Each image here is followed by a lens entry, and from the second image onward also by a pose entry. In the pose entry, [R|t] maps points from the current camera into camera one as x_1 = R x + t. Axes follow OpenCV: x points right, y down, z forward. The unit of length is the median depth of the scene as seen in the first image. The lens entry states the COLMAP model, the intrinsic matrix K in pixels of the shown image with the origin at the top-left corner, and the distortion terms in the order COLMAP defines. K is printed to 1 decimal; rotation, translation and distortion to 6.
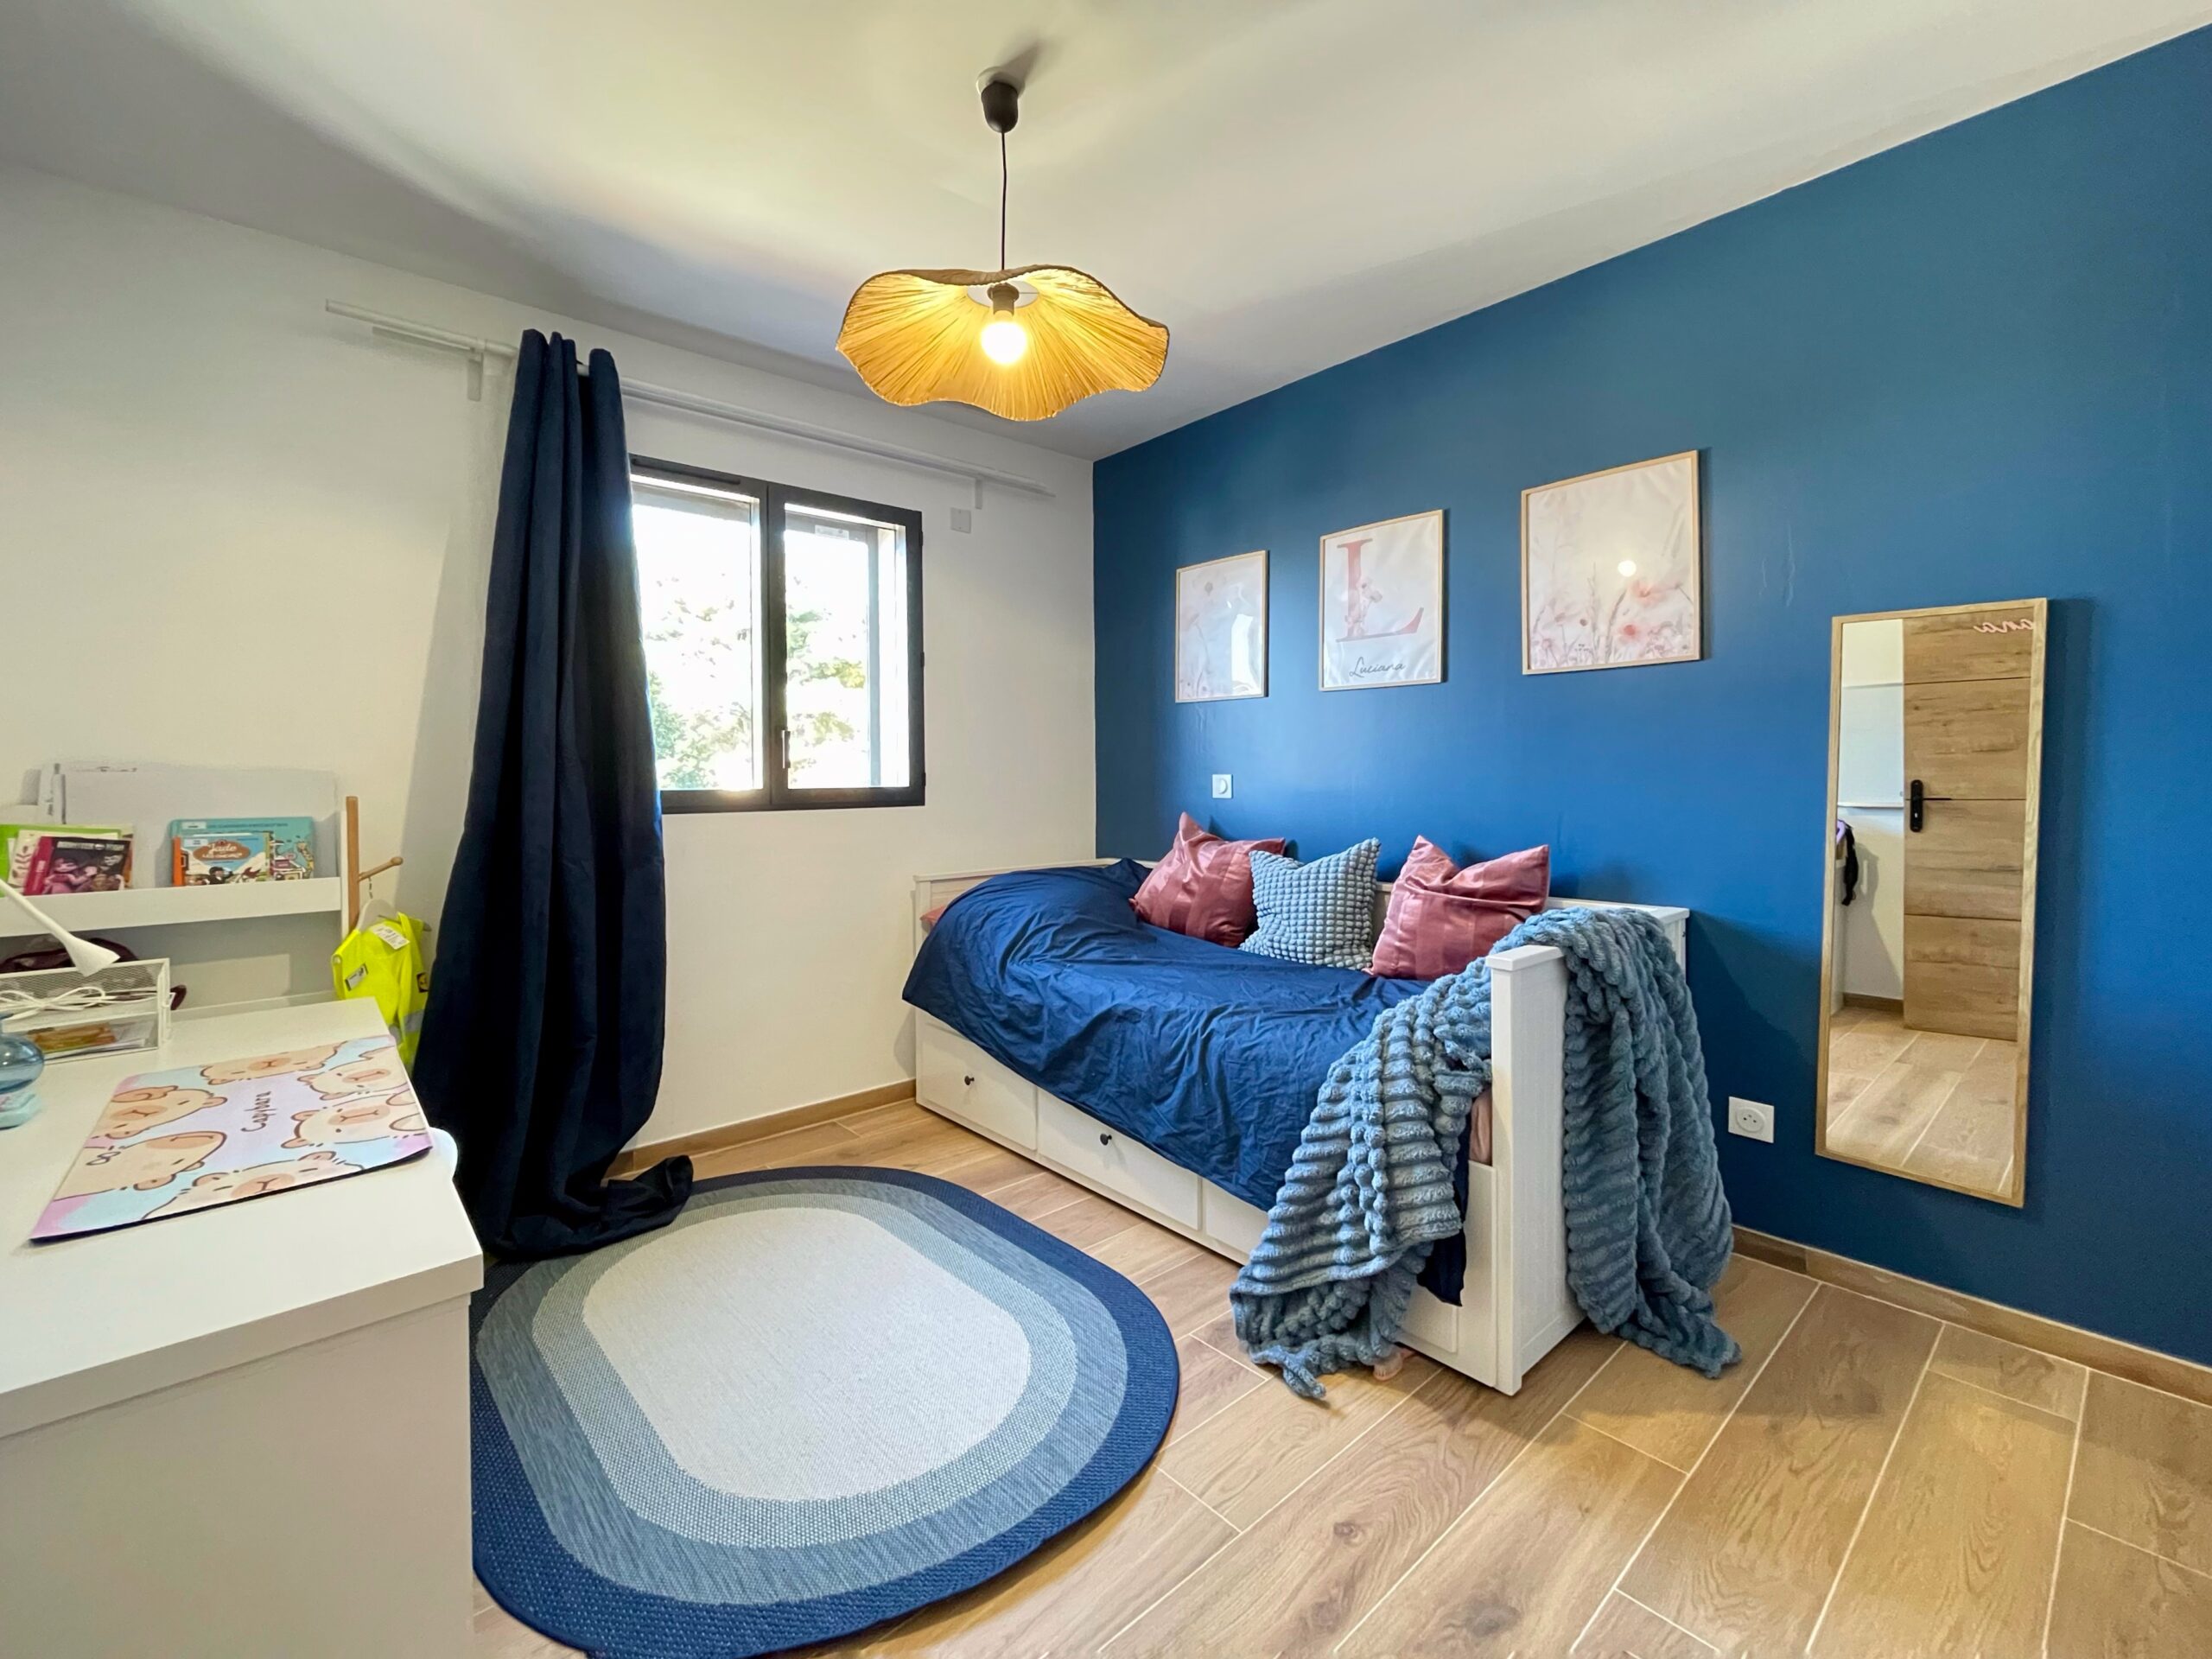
lens RADIAL K [[891.6, 0, 1107.8], [0, 891.6, 797.6], [0, 0, 1]] dist [-0.000502, -0.002422]
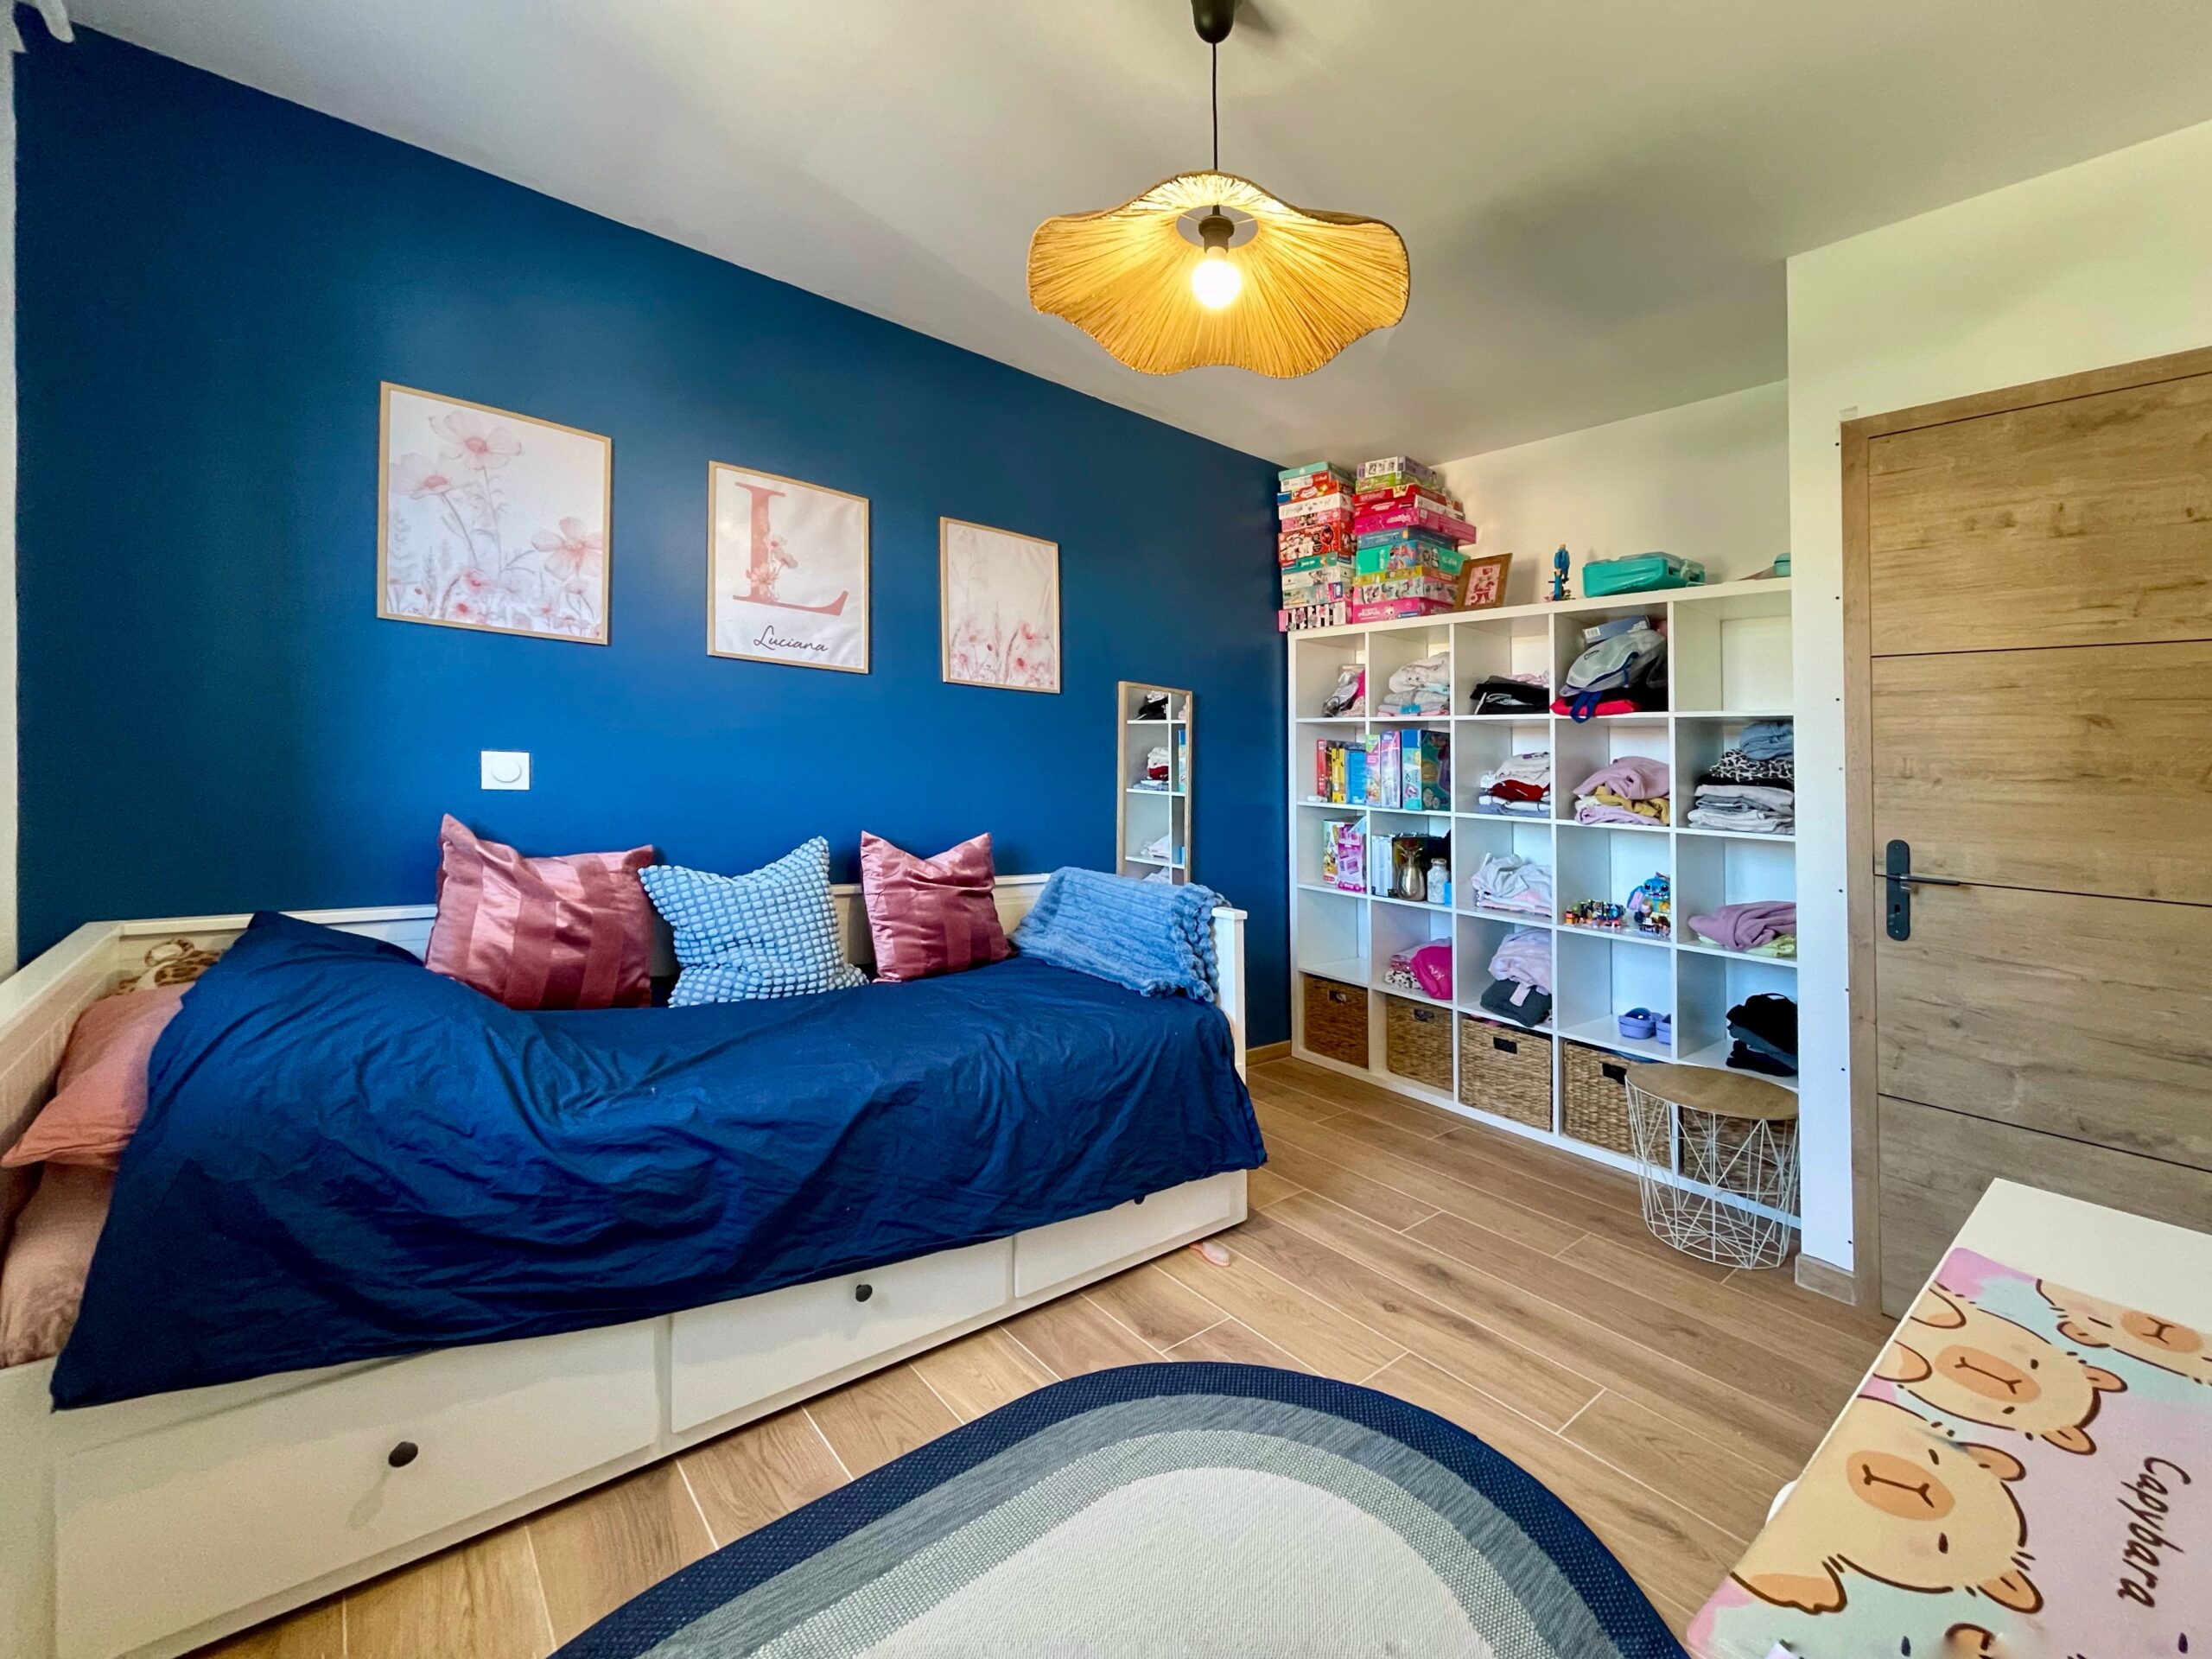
lens RADIAL K [[903.8, 0, 1169.8], [0, 903.8, 738.7], [0, 0, 1]] dist [-0.001055, -0.000687]
pose [[0.042250, 0.044053, 0.998135, -0.675718], [-0.019509, 0.998873, -0.043259, -0.023272], [-0.998917, -0.017645, 0.043062, 0.692235]]
